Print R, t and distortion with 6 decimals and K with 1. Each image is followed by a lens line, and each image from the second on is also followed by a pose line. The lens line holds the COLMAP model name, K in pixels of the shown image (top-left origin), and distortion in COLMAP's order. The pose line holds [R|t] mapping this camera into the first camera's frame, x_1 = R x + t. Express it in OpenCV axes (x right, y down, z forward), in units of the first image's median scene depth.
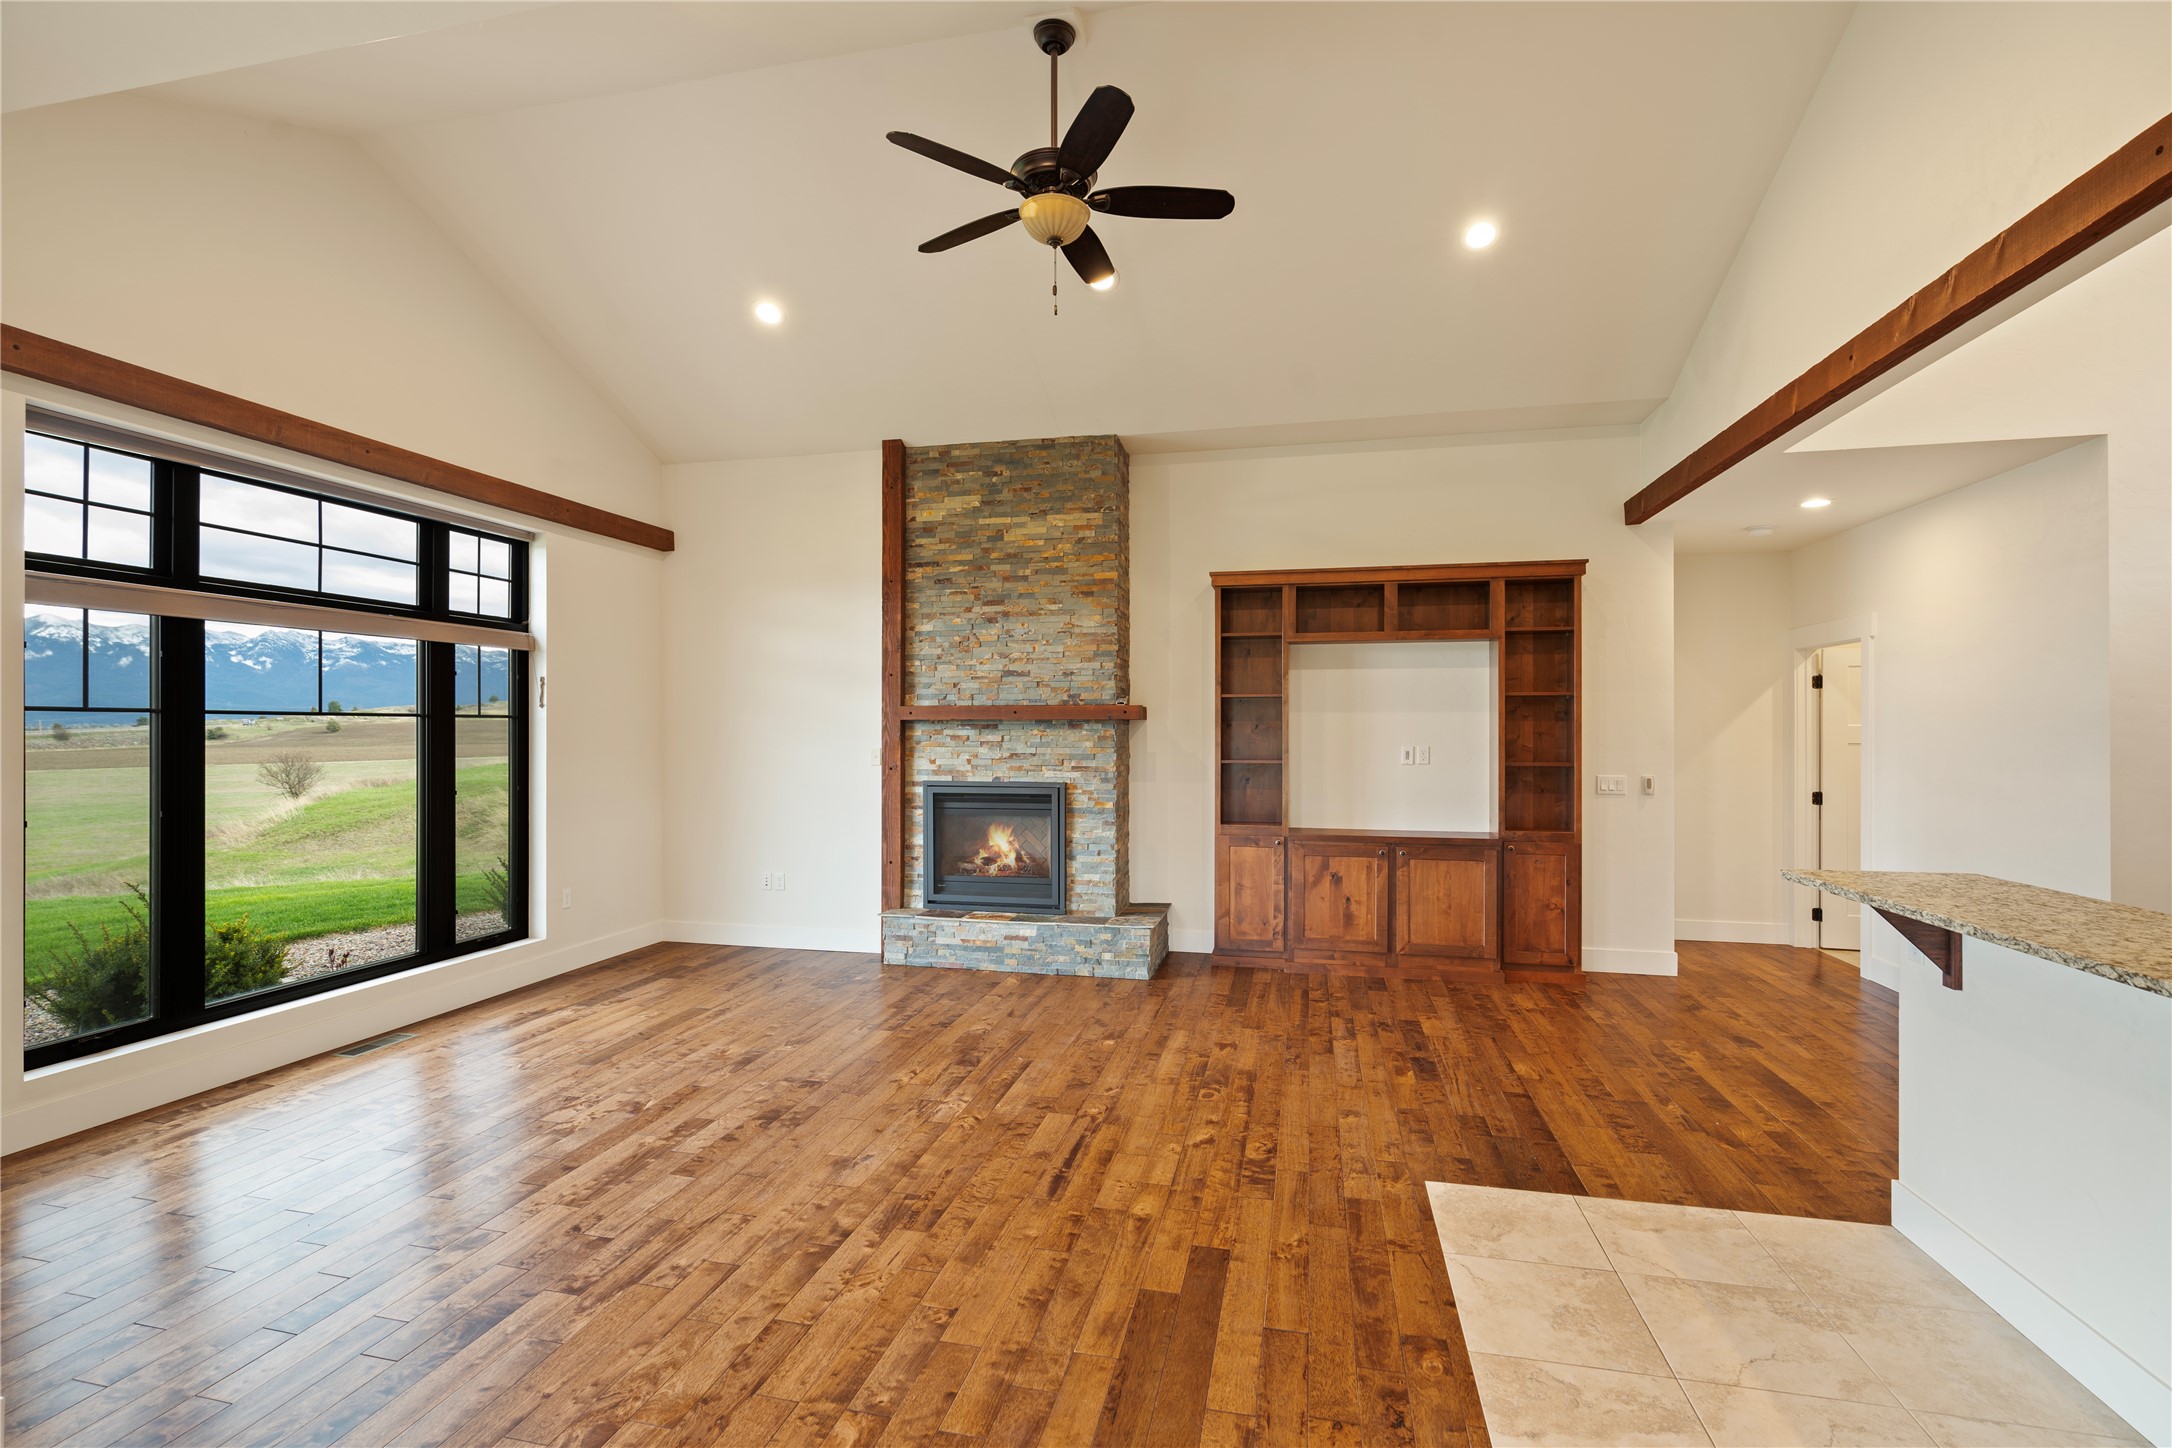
lens RADIAL K [[975.5, 0, 1090.5], [0, 975.5, 722.5], [0, 0, 1]] dist [-0.008792, 0.000628]
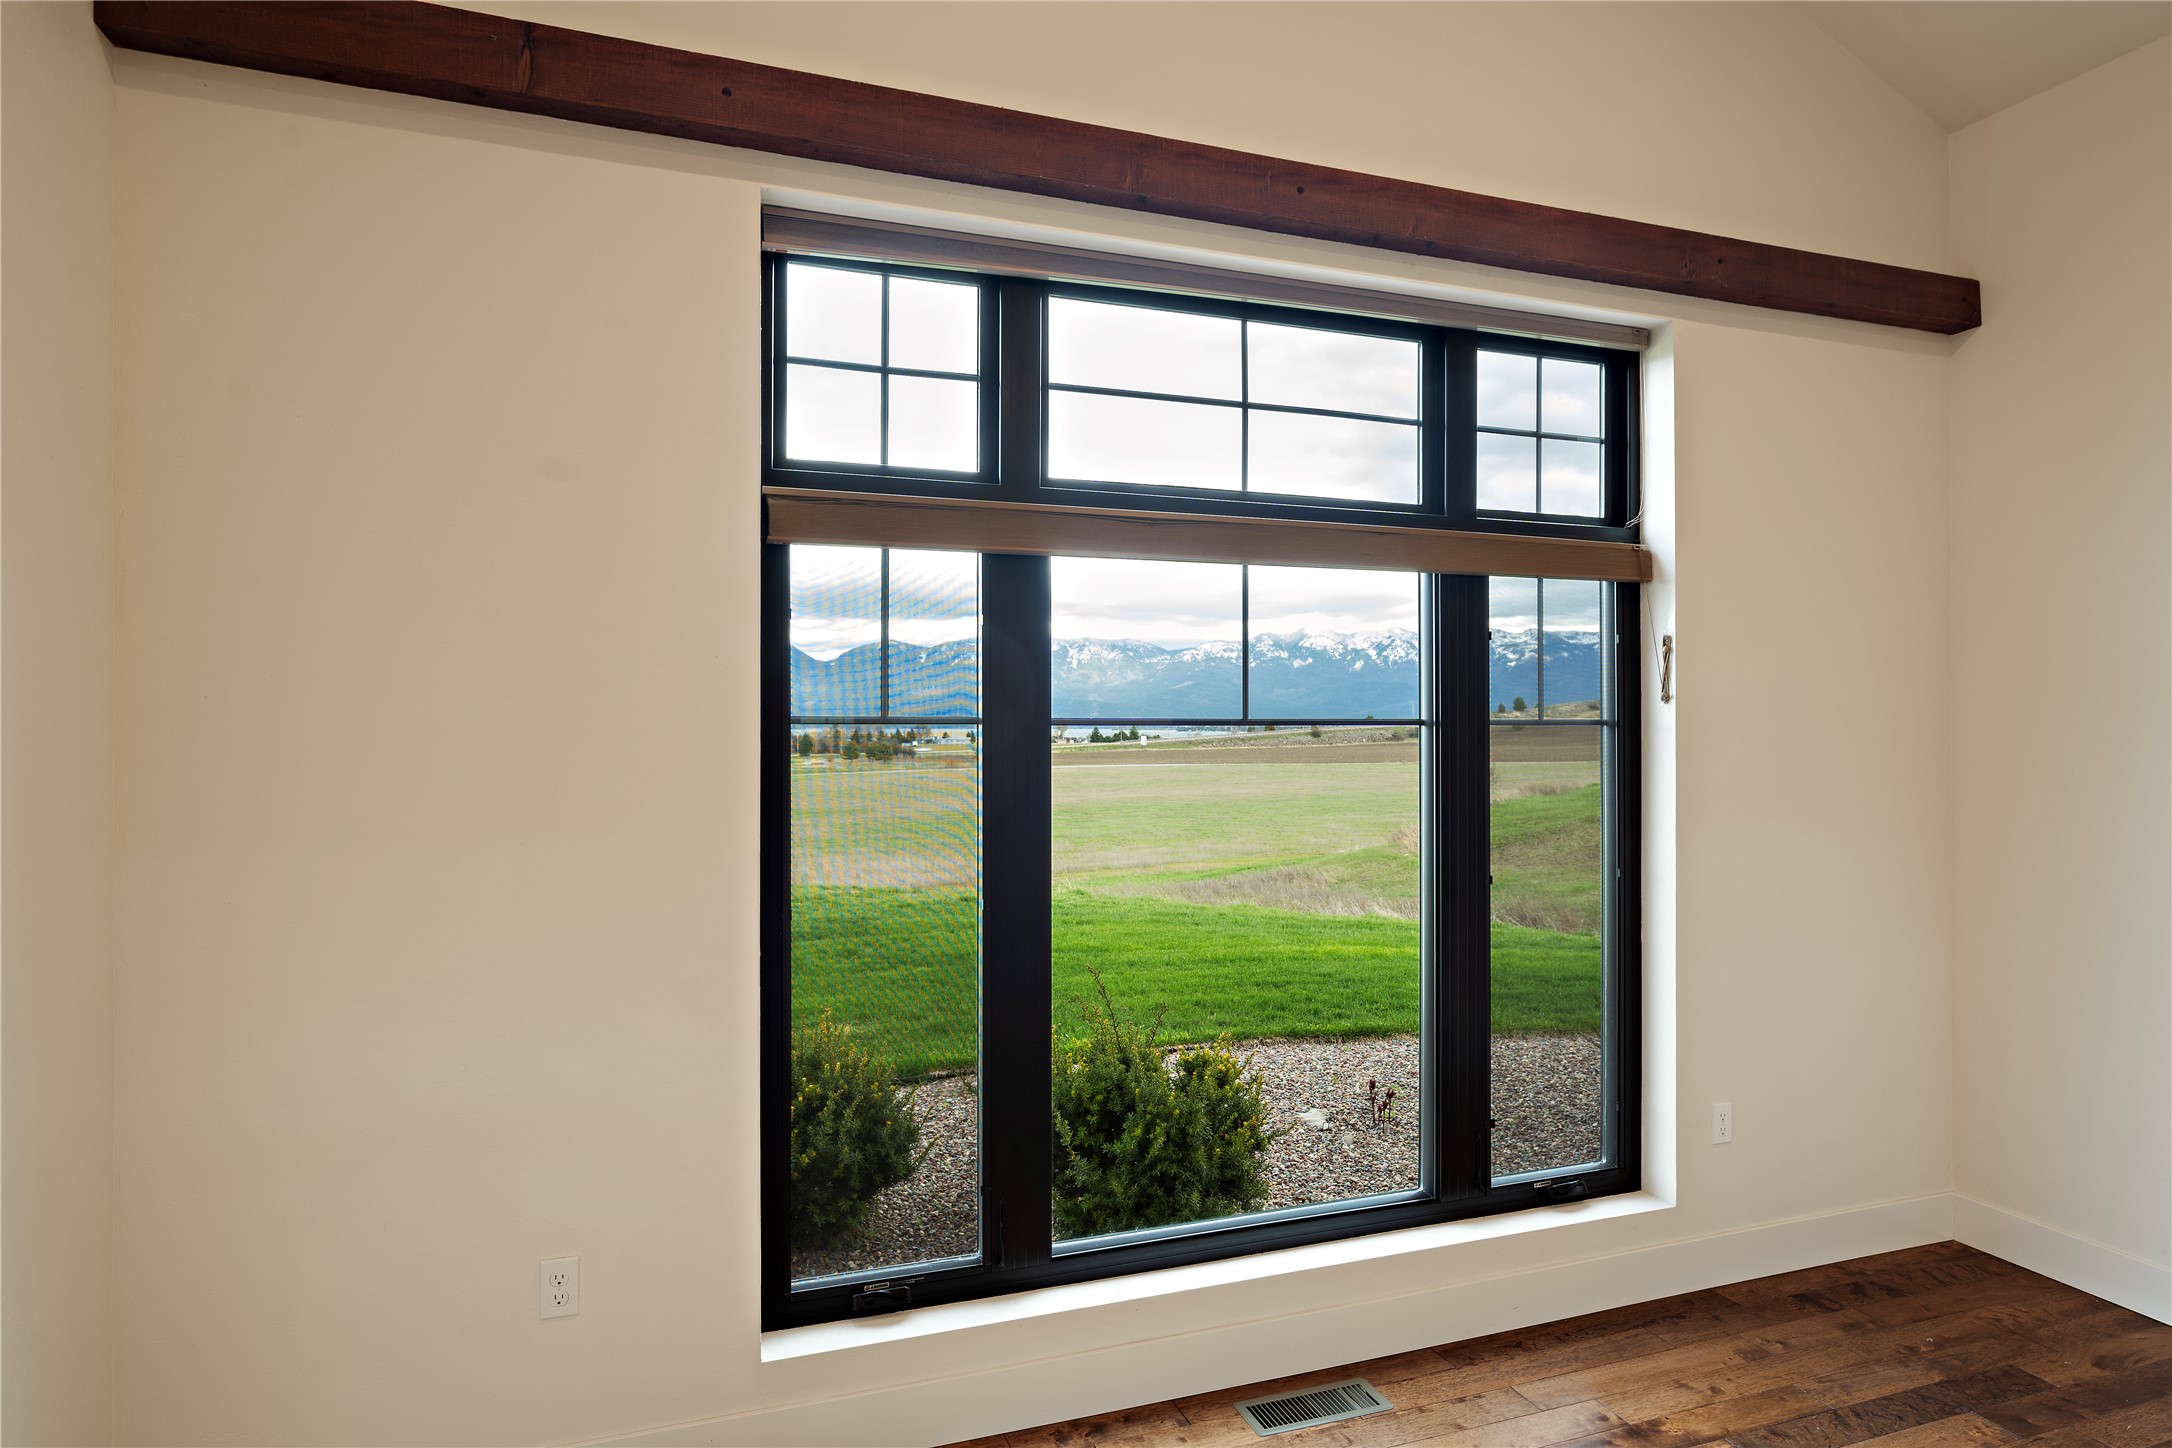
lens RADIAL K [[1224.7, 0, 1091.4], [0, 1224.7, 730.7], [0, 0, 1]] dist [0.002434, 0.000721]
pose [[0.541013, 0.002068, -0.841012, -0.225148], [0.006333, 0.999959, 0.006533, -0.007651], [0.840991, -0.008861, 0.540977, 0.461352]]
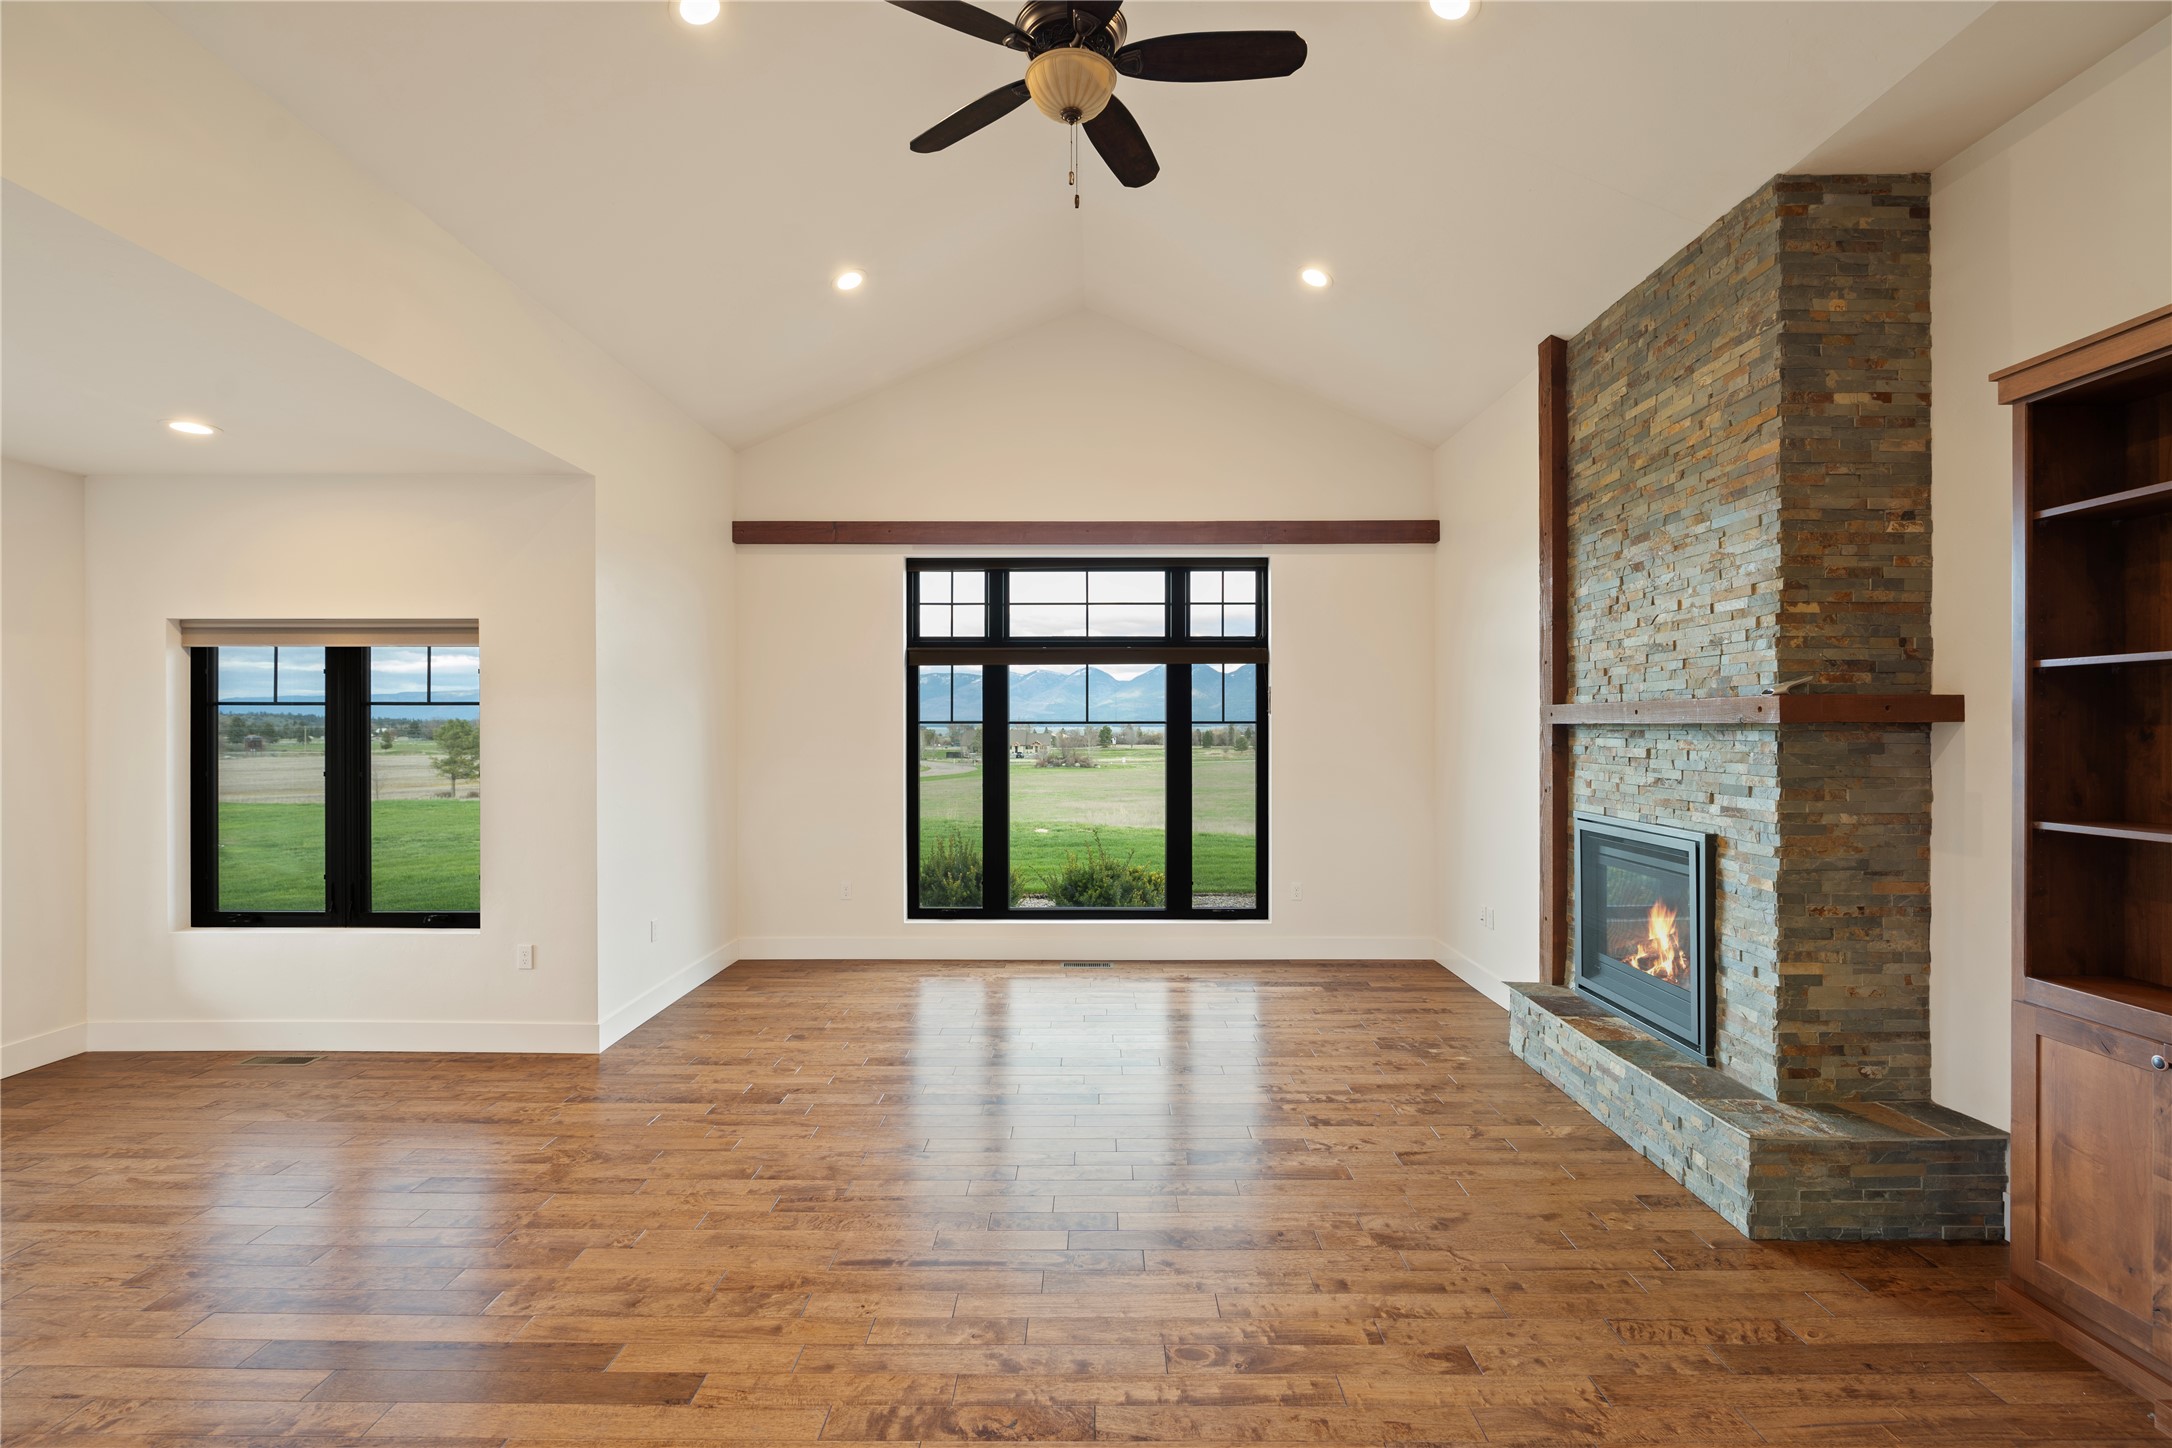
lens RADIAL K [[980.1, 0, 1086.0], [0, 980.1, 724.0], [0, 0, 1]] dist [-0.016380, 0.009260]
pose [[0.212344, -0.001726, -0.977193, 0.487126], [0.007313, 0.999973, -0.000178, -0.005542], [0.977168, -0.007109, 0.212351, 0.566518]]
